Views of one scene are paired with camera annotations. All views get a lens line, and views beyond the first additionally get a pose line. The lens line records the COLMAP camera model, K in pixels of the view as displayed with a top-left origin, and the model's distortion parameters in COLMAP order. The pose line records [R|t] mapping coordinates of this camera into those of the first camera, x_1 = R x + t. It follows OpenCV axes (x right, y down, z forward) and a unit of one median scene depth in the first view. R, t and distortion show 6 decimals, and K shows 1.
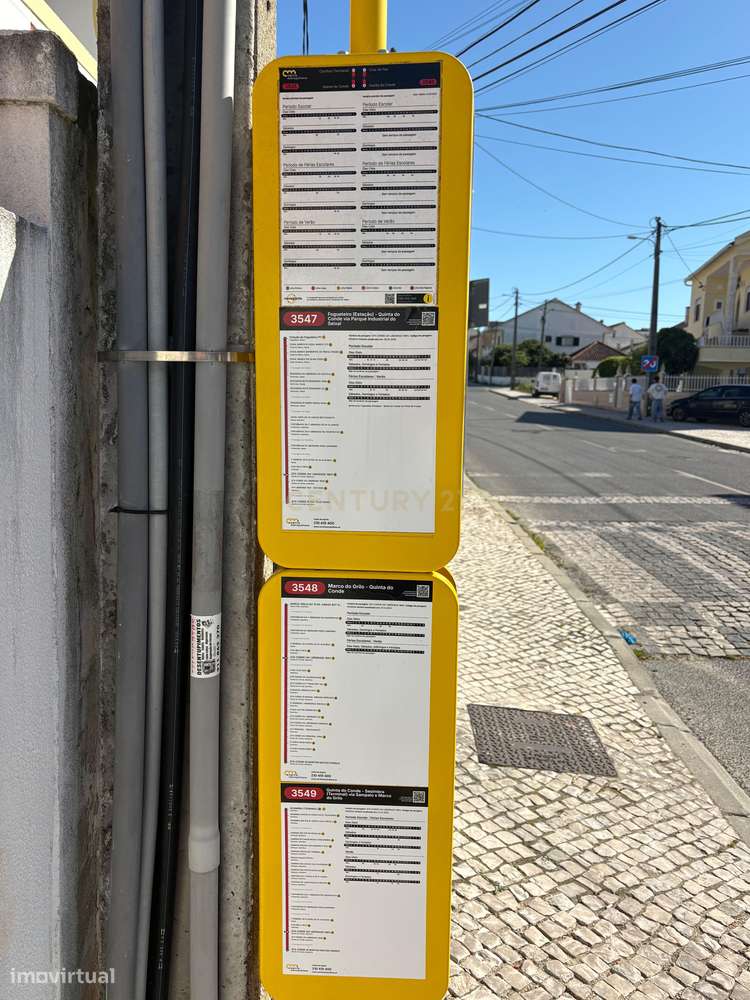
lens RADIAL K [[754.1, 0, 377.0], [0, 754.1, 520.2], [0, 0, 1]] dist [0.047150, -0.063375]
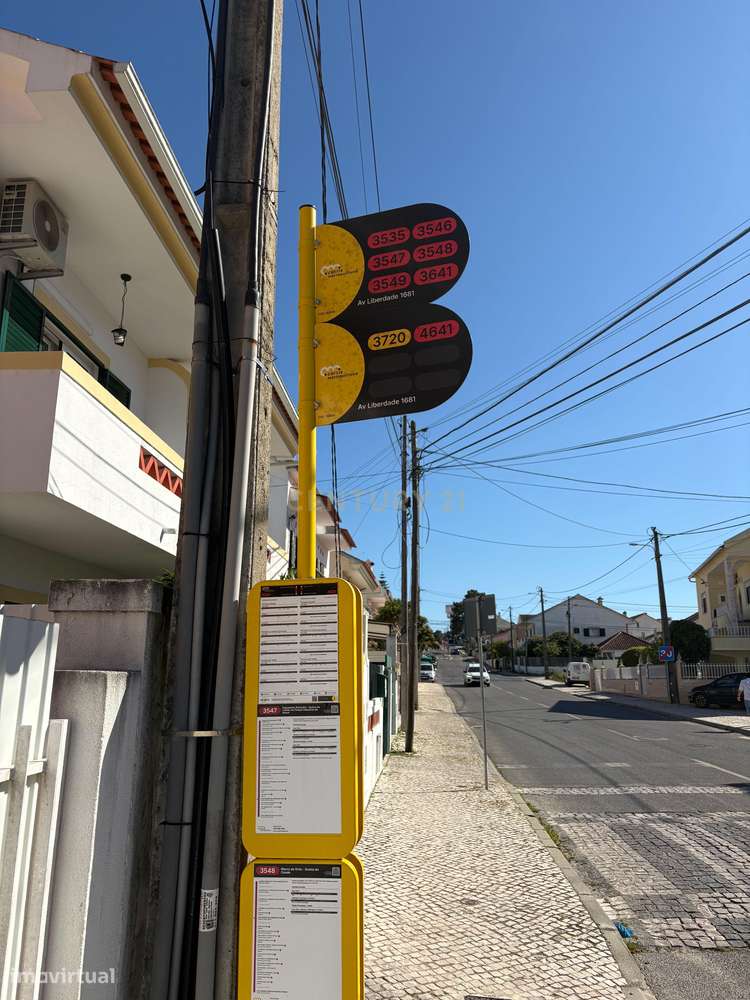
lens RADIAL K [[754.1, 0, 377.0], [0, 754.1, 520.2], [0, 0, 1]] dist [0.047150, -0.063375]
pose [[0.995710, -0.050099, -0.077788, 0.096993], [0.018921, 0.933208, -0.358838, -0.008341], [0.090570, 0.355827, 0.930153, -0.254820]]
